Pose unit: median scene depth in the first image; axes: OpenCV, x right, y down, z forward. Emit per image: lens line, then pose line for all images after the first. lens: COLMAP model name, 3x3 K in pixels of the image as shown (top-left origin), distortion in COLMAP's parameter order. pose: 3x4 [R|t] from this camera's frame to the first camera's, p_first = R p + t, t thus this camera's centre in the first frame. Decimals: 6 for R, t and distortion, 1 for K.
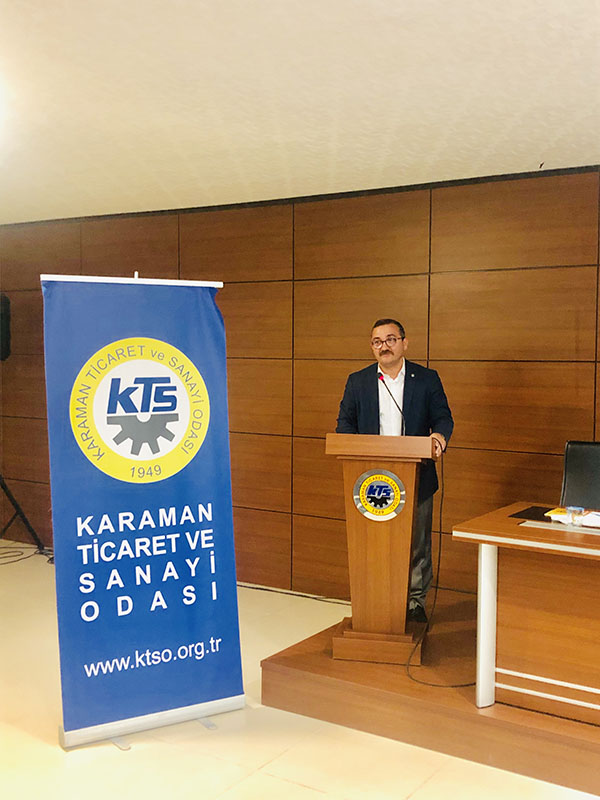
lens RADIAL K [[881.5, 0, 302.1], [0, 881.5, 402.1], [0, 0, 1]] dist [0.050282, 0.000000]
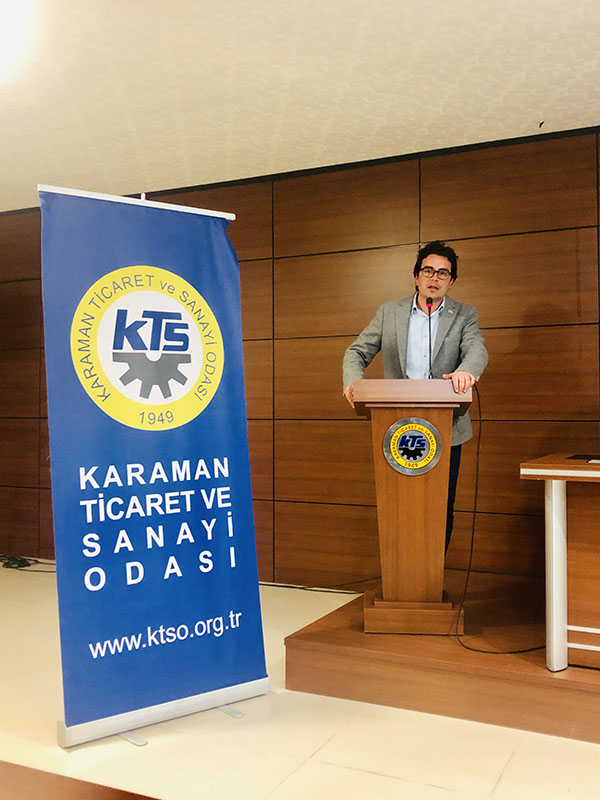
lens RADIAL K [[799.6, 0, 297.0], [0, 799.6, 397.5], [0, 0, 1]] dist [0.045256, 0.000000]
pose [[0.992813, -0.006925, 0.119473, -0.133193], [0.015244, 0.997510, -0.068859, 0.114427], [-0.118698, 0.070185, 0.990447, 0.202931]]
